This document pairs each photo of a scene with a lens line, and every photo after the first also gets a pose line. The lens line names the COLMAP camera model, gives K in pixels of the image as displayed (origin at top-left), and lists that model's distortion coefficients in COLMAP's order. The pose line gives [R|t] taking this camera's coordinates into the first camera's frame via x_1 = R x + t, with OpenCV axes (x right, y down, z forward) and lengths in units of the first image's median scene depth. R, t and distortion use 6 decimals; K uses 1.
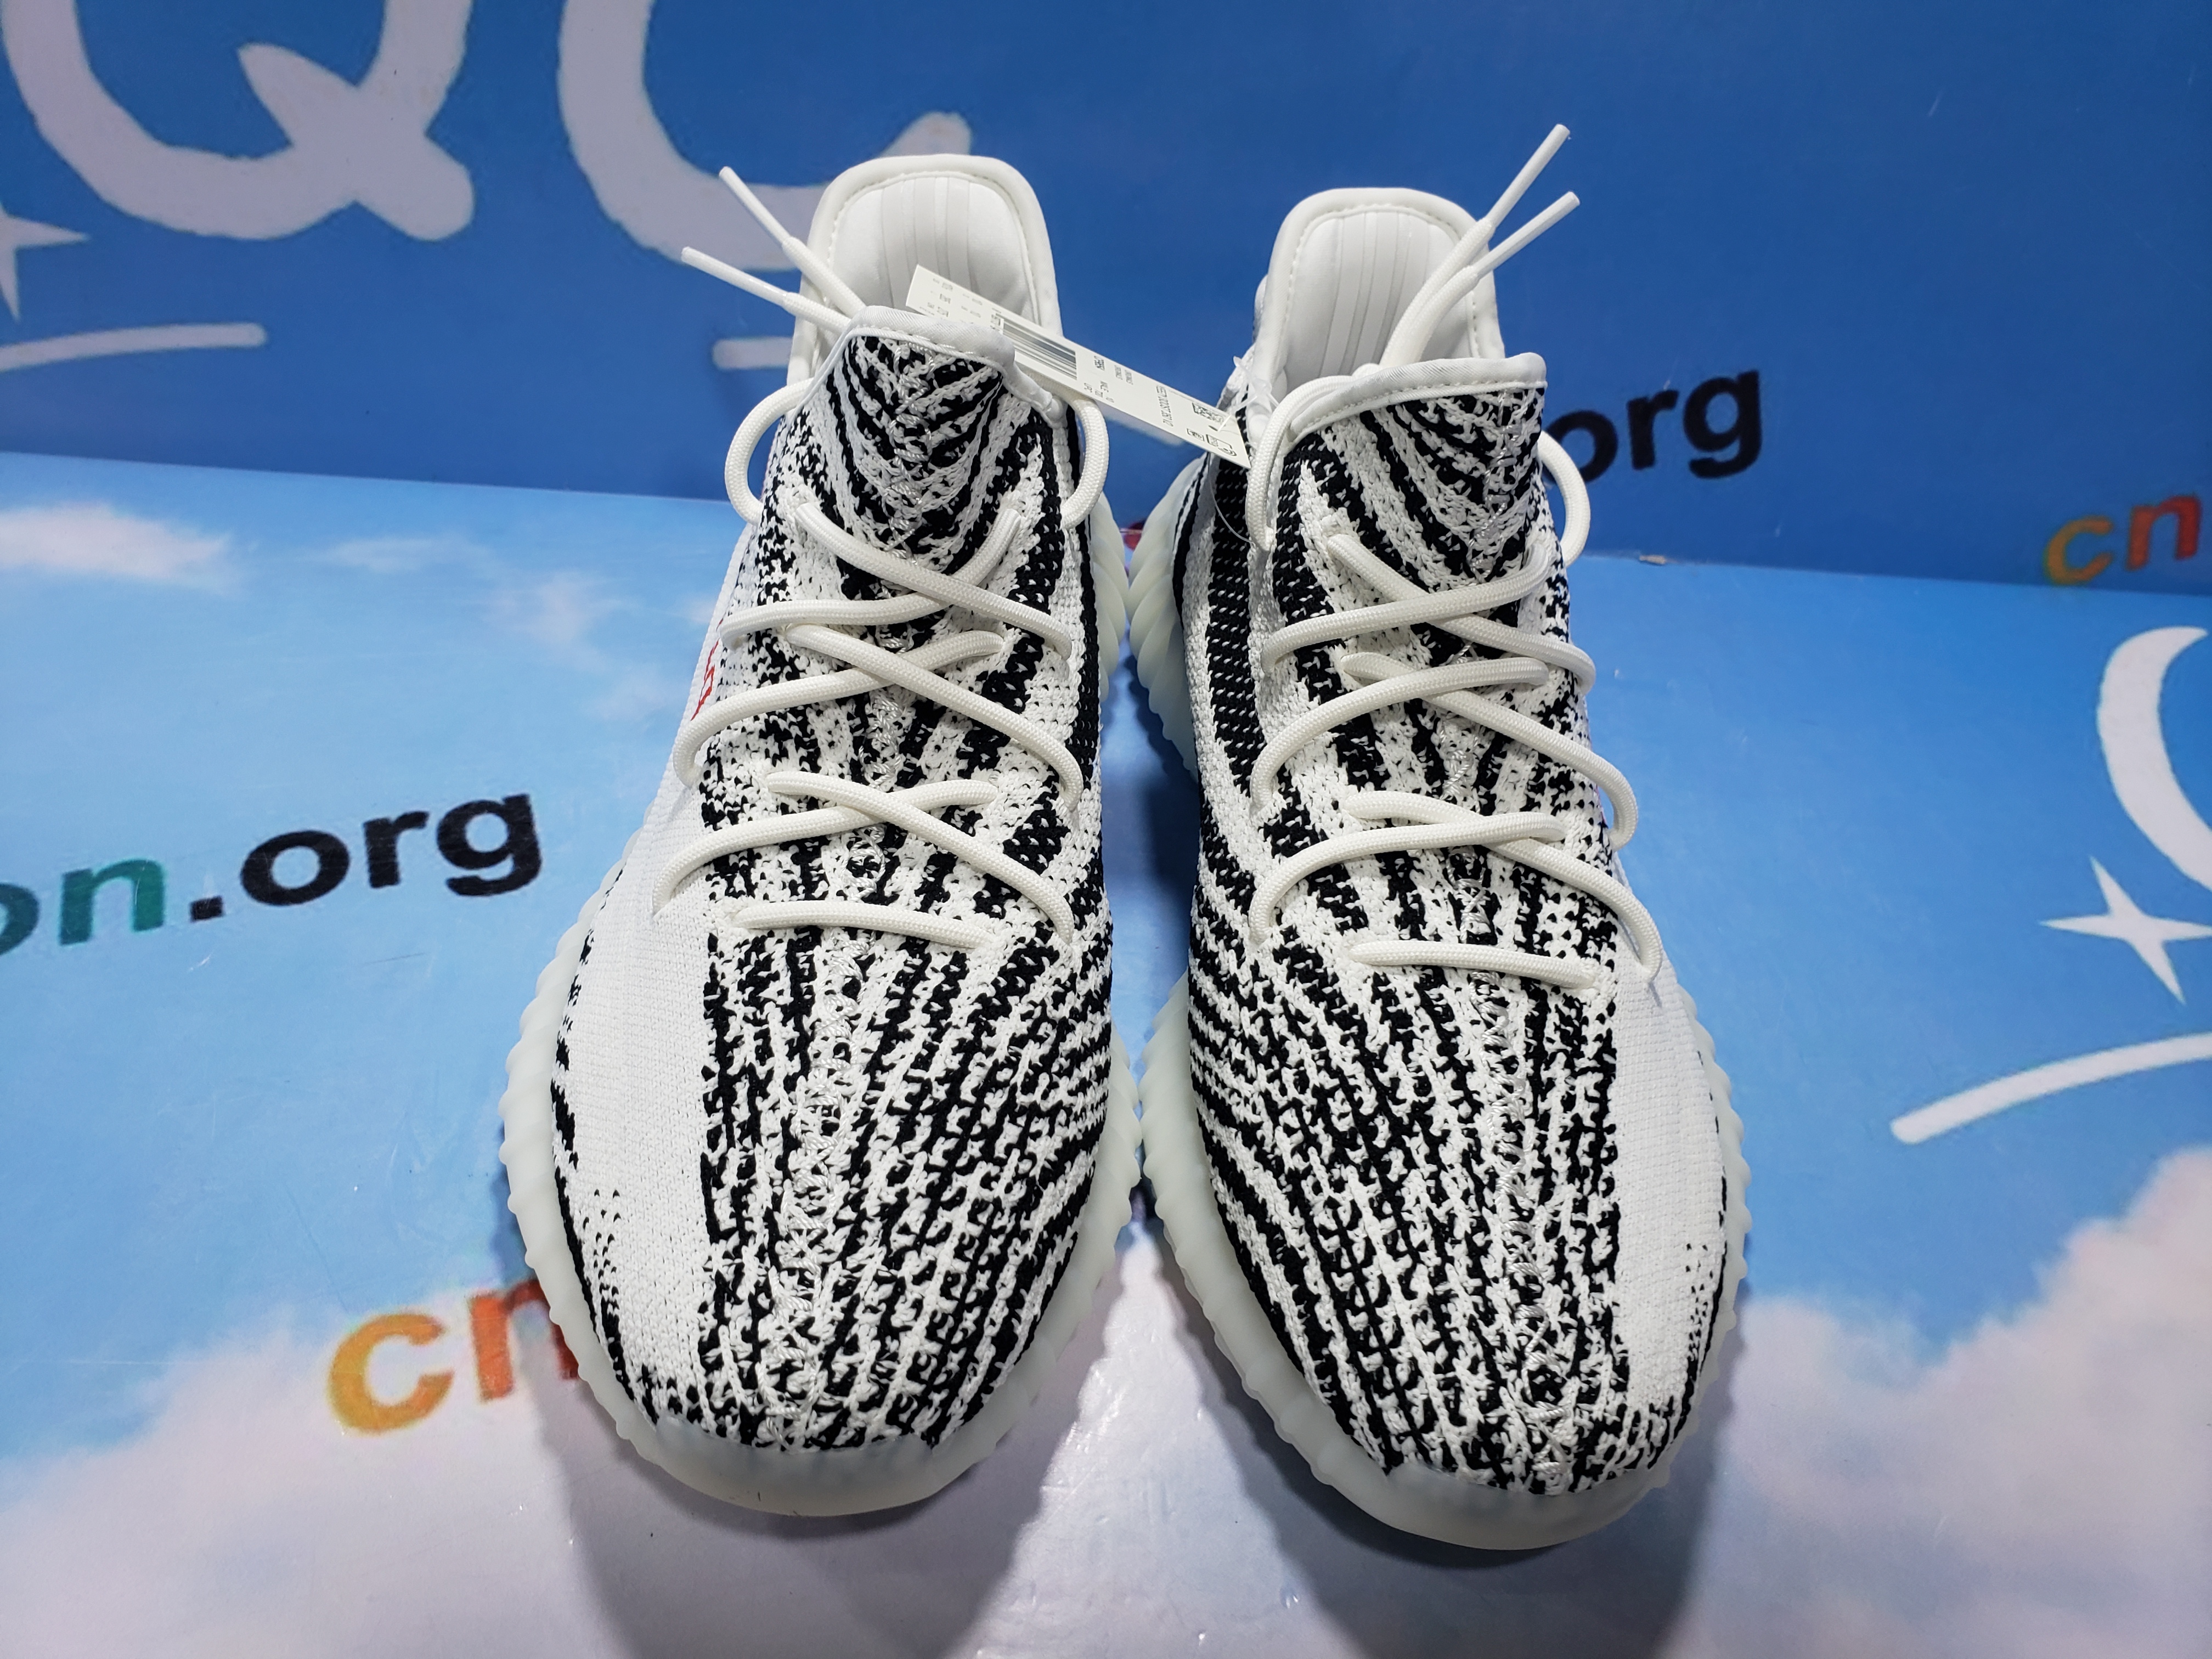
lens RADIAL K [[1749.0, 0, 1071.5], [0, 1749.0, 779.9], [0, 0, 1]] dist [-0.027369, 0.056611]
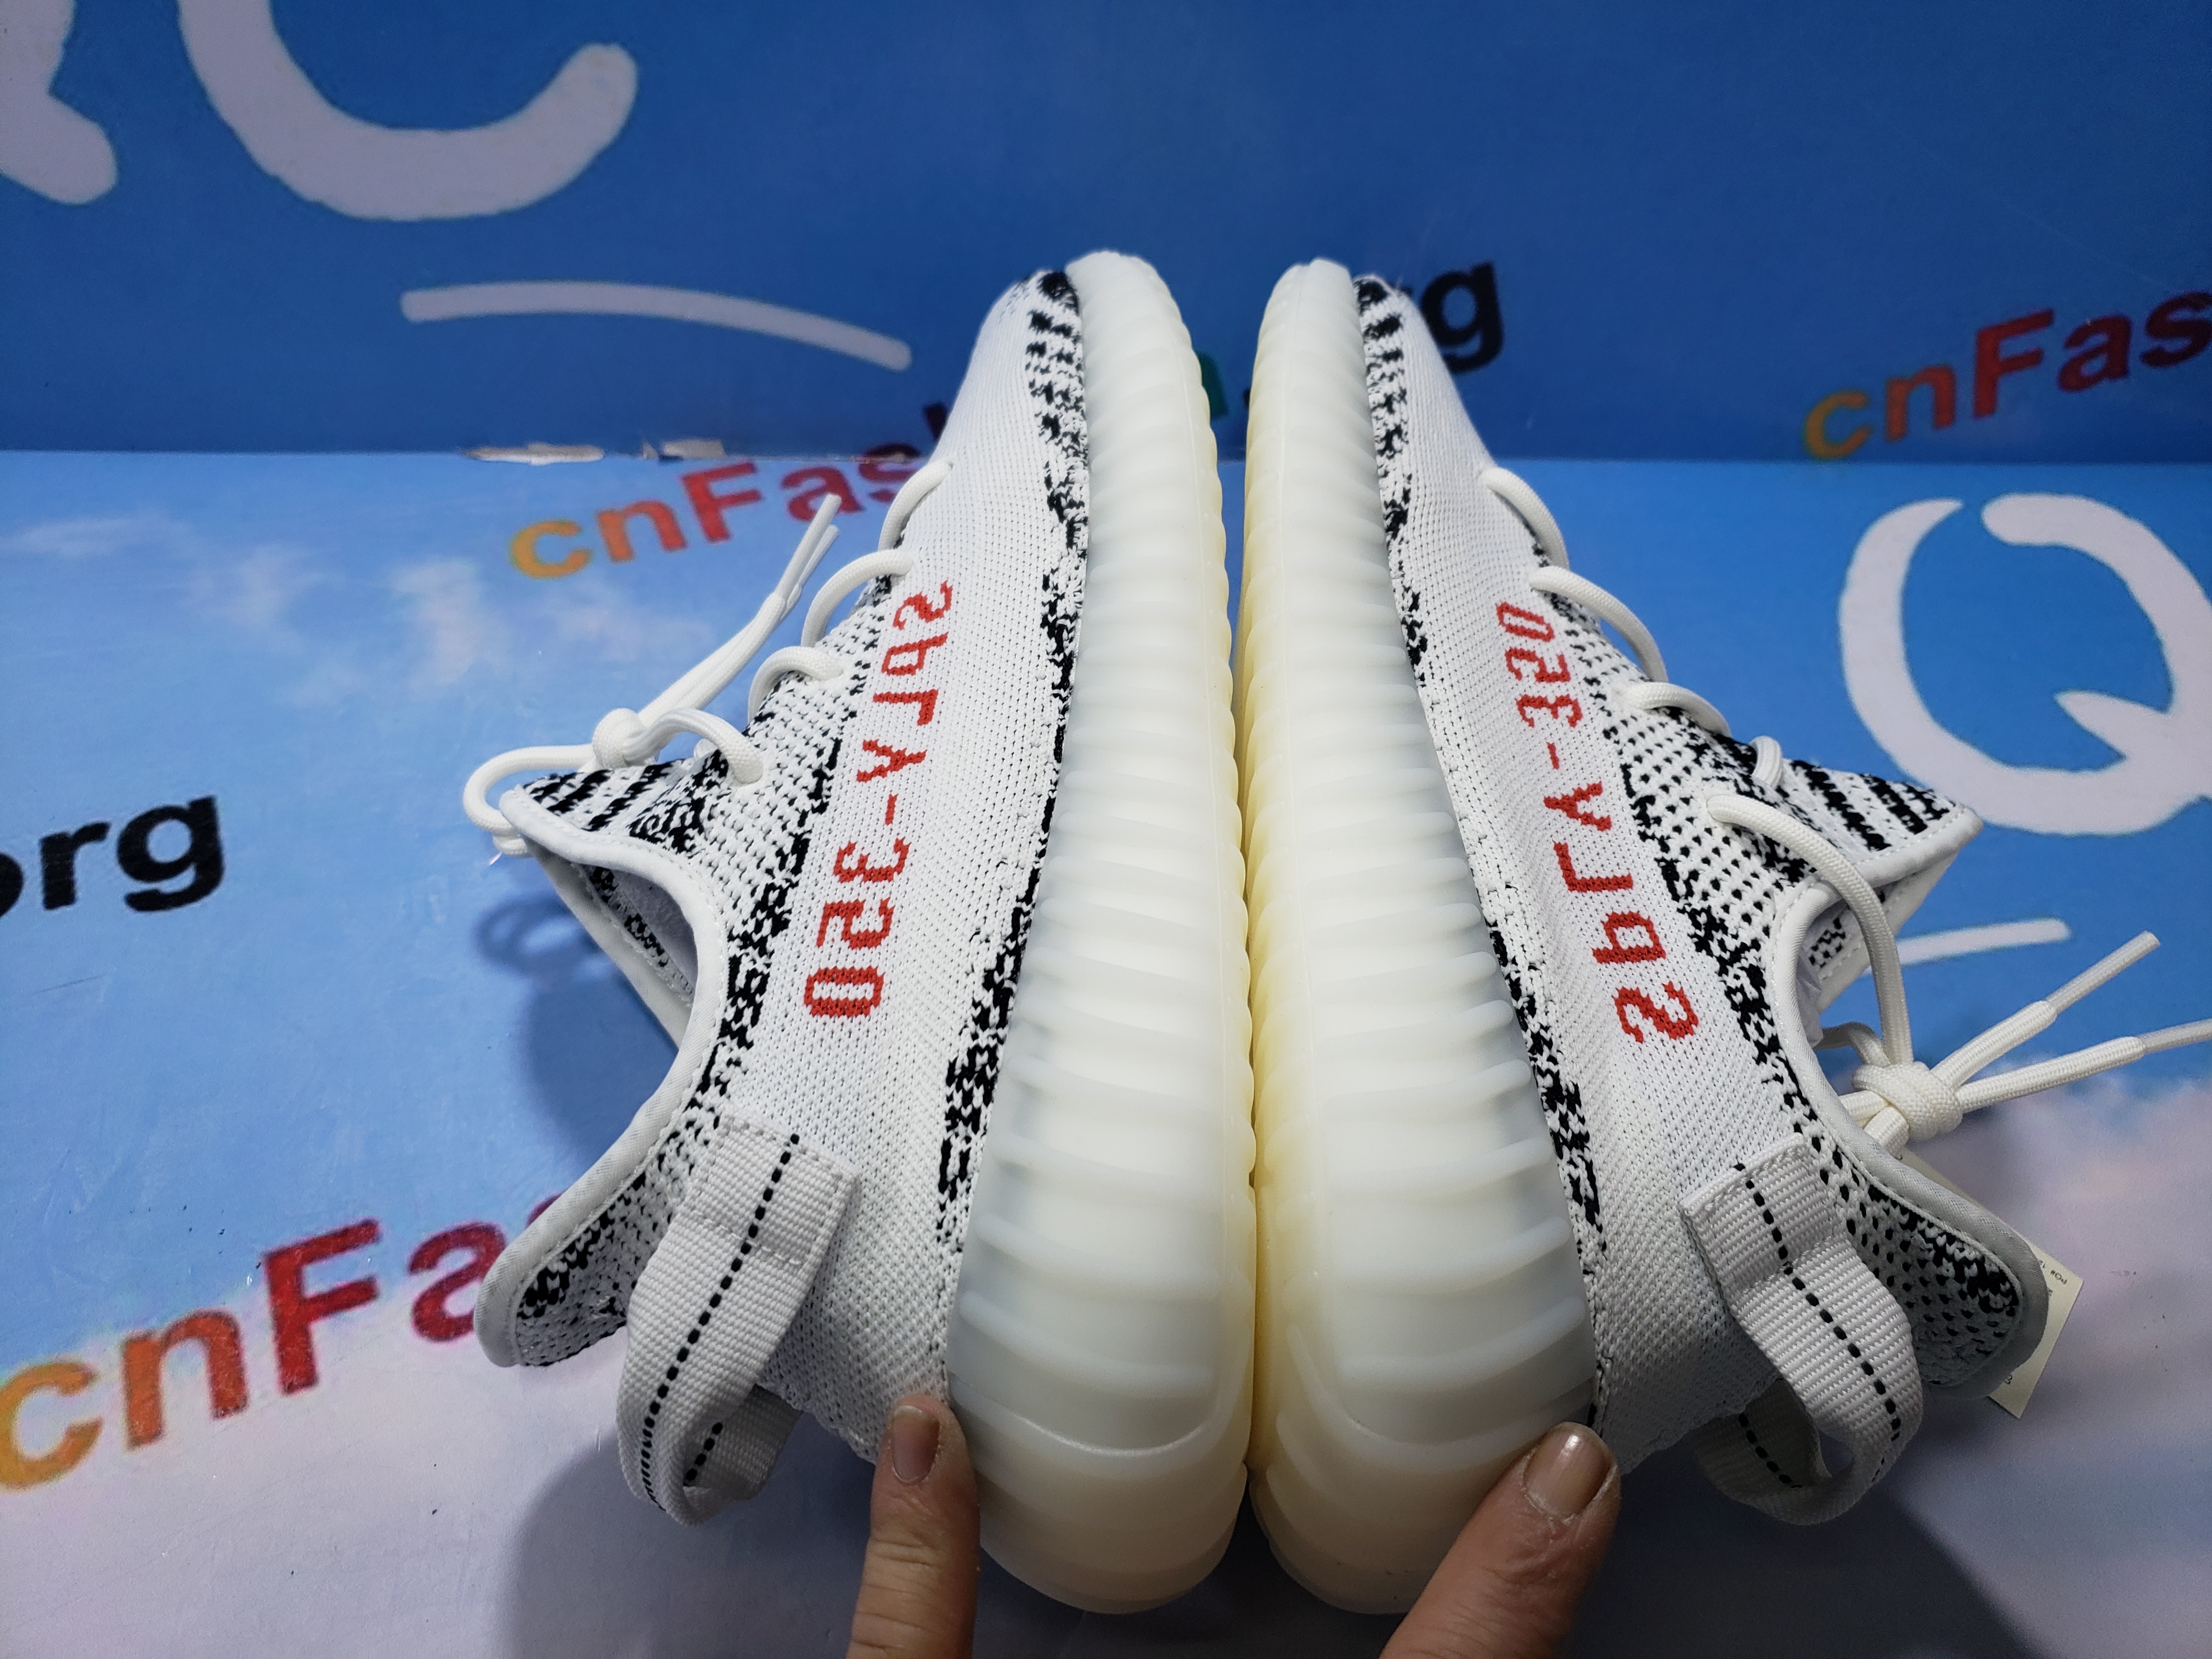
lens RADIAL K [[1749.0, 0, 1085.1], [0, 1749.0, 772.5], [0, 0, 1]] dist [-0.027369, 0.056611]
pose [[0.998357, -0.056030, 0.011983, 0.158503], [0.054420, 0.992693, 0.107701, -0.079350], [-0.017930, -0.106872, 0.994111, 0.013515]]
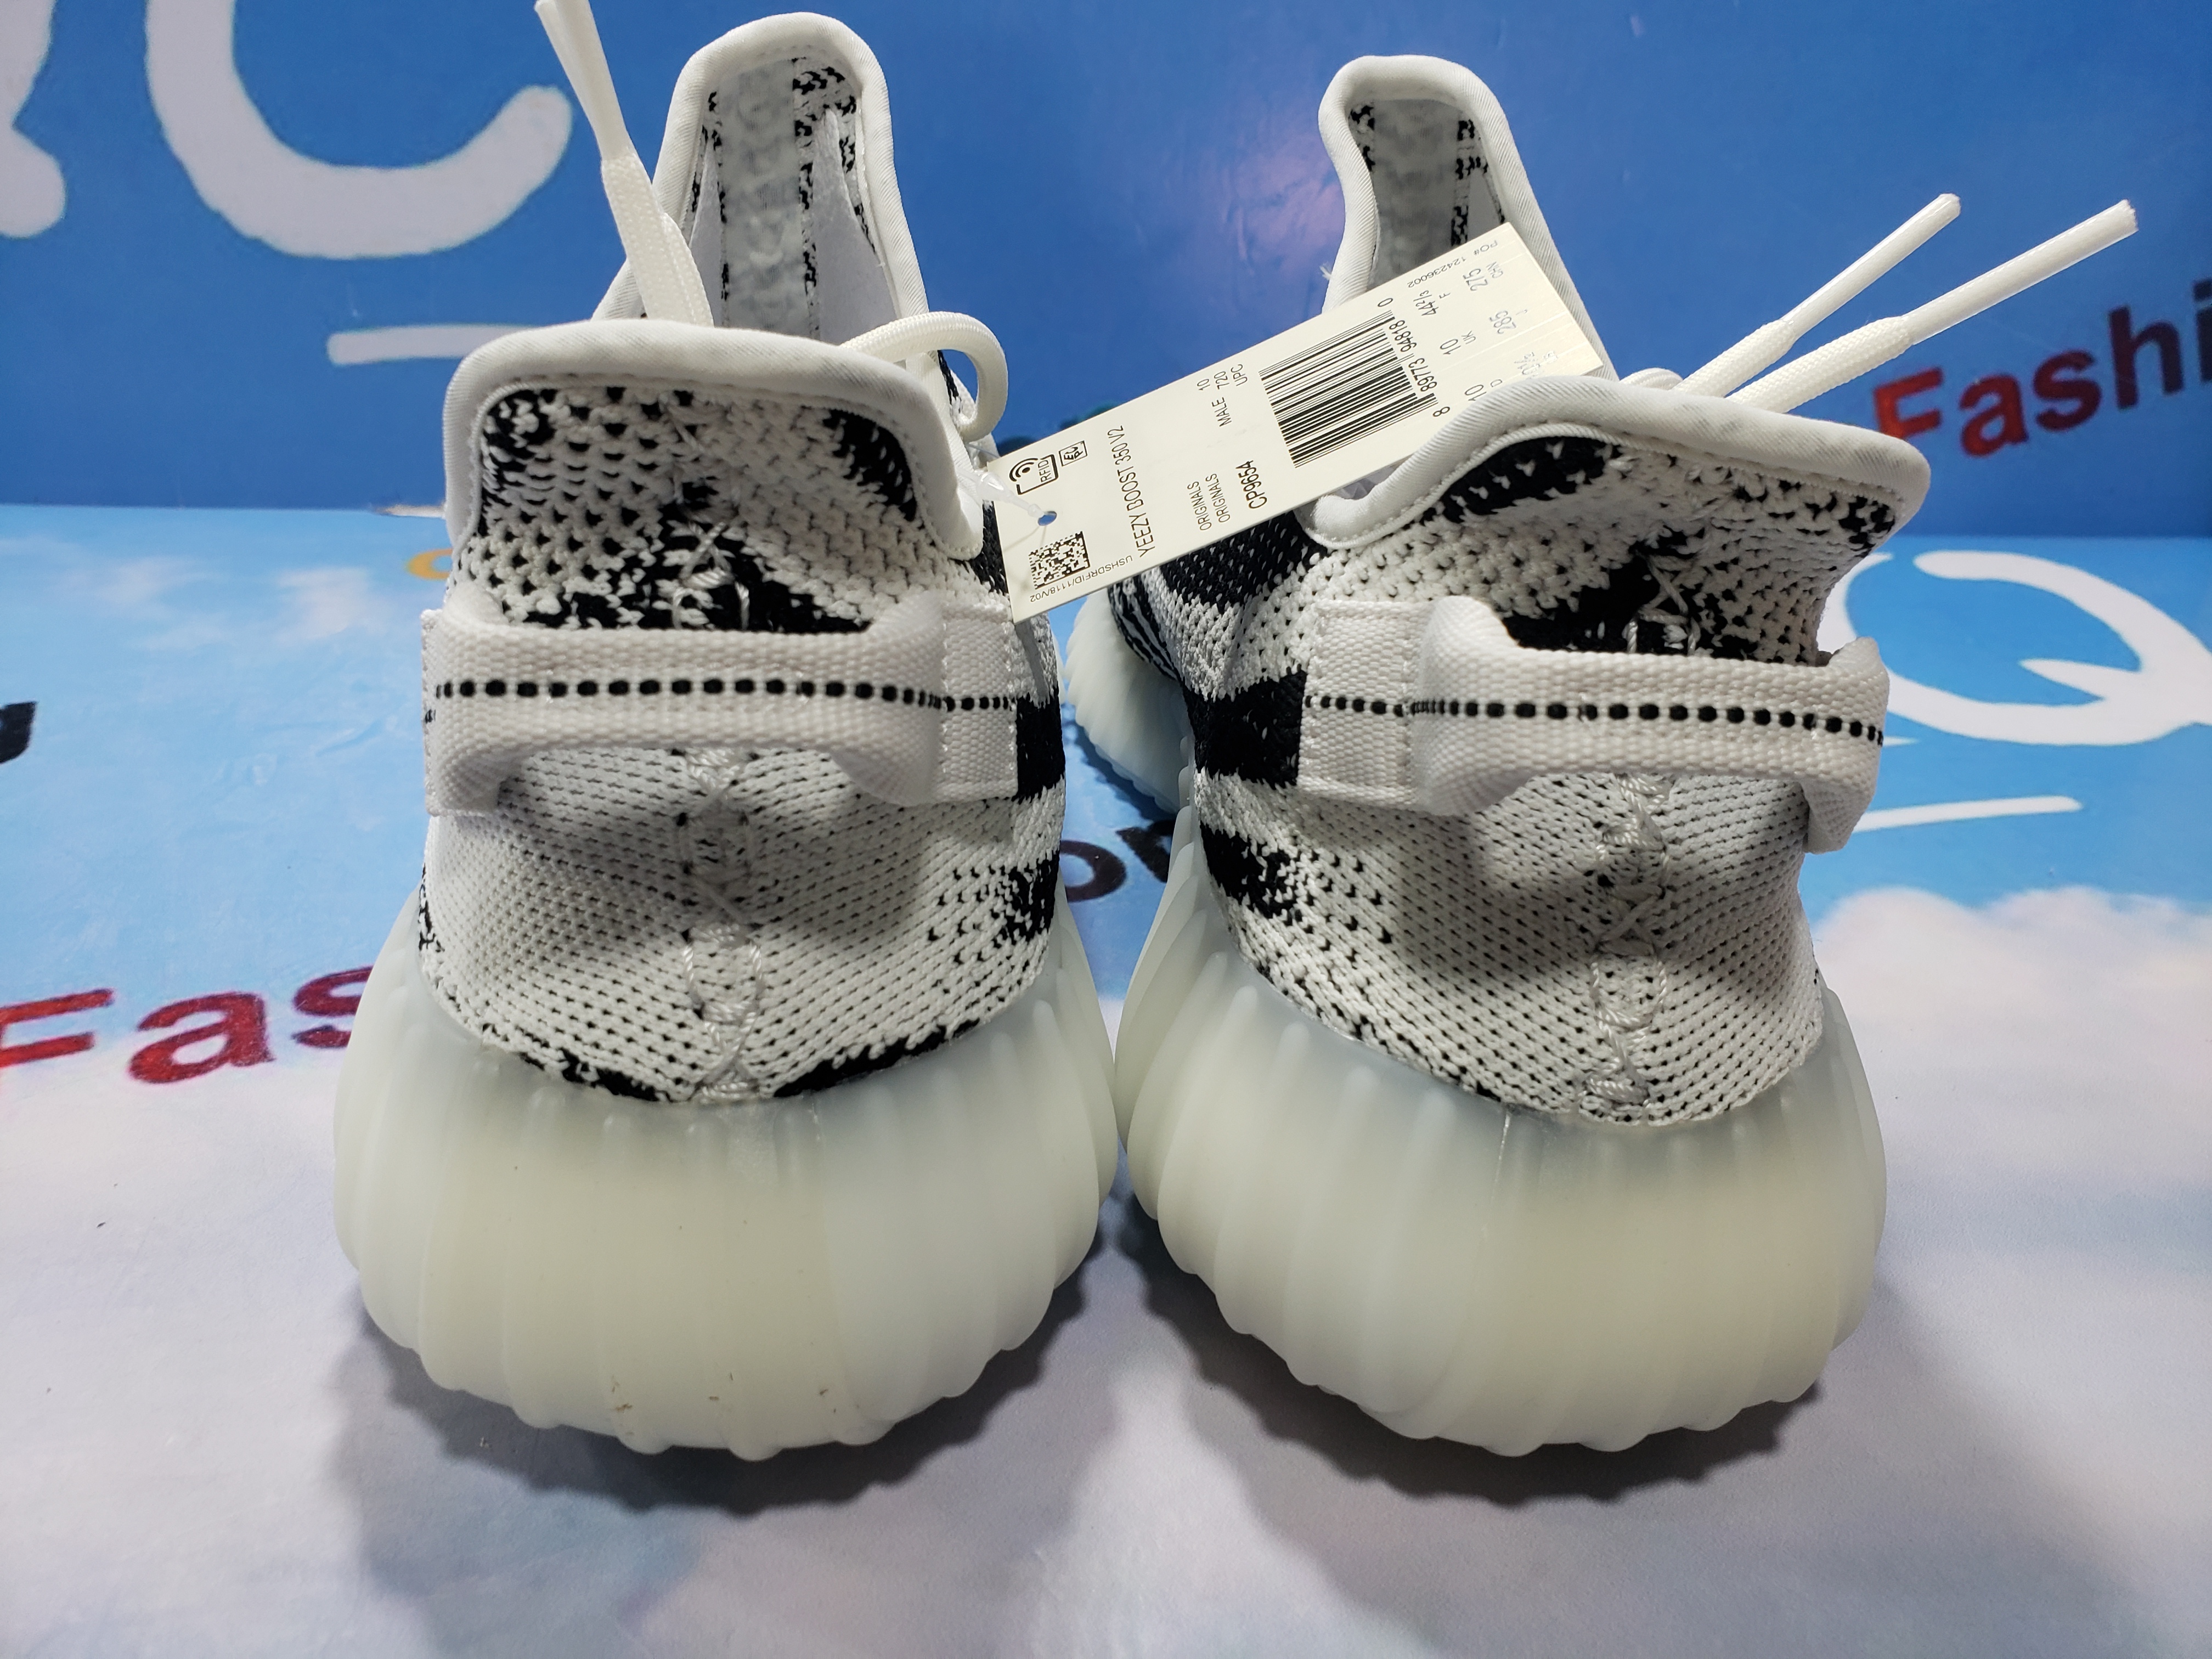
lens RADIAL K [[1749.0, 0, 1098.1], [0, 1749.0, 812.4], [0, 0, 1]] dist [-0.027369, 0.056611]
pose [[0.996664, -0.068065, 0.045032, 0.180014], [0.077397, 0.963332, -0.256906, 0.319066], [-0.025894, 0.259534, 0.965387, 0.122797]]
